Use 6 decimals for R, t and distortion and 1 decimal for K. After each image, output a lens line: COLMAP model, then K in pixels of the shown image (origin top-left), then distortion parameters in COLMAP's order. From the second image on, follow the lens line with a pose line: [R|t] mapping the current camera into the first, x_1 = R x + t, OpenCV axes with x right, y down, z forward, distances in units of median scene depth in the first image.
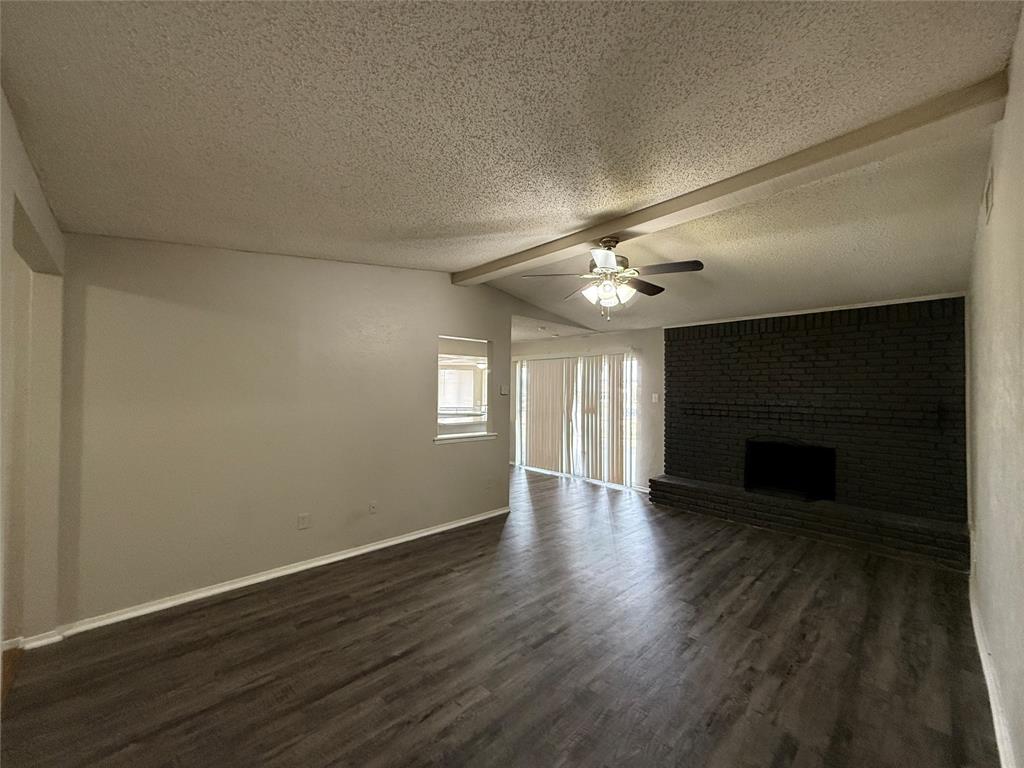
lens RADIAL K [[407.7, 0, 510.8], [0, 407.7, 384.4], [0, 0, 1]] dist [-0.002052, 0.000186]
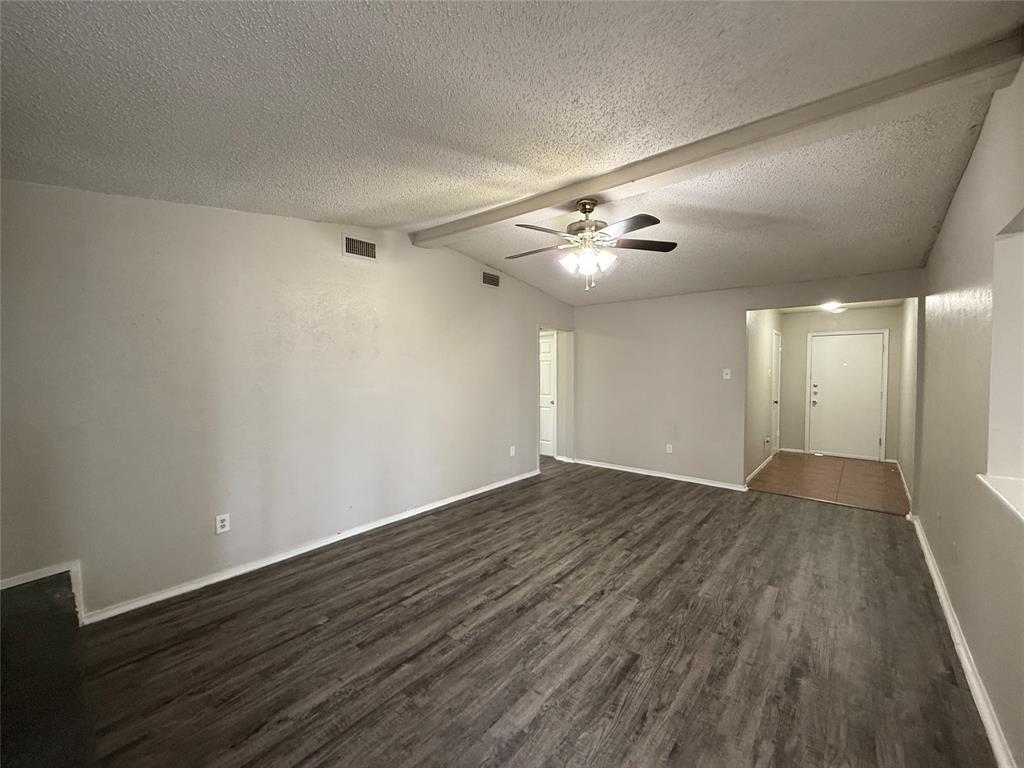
lens RADIAL K [[407.7, 0, 511.7], [0, 407.7, 382.9], [0, 0, 1]] dist [-0.002052, 0.000186]
pose [[-0.994675, -0.004666, -0.102951, 0.545122], [-0.007236, 0.999671, 0.024611, 0.038390], [0.102802, 0.025225, -0.994382, 2.058396]]
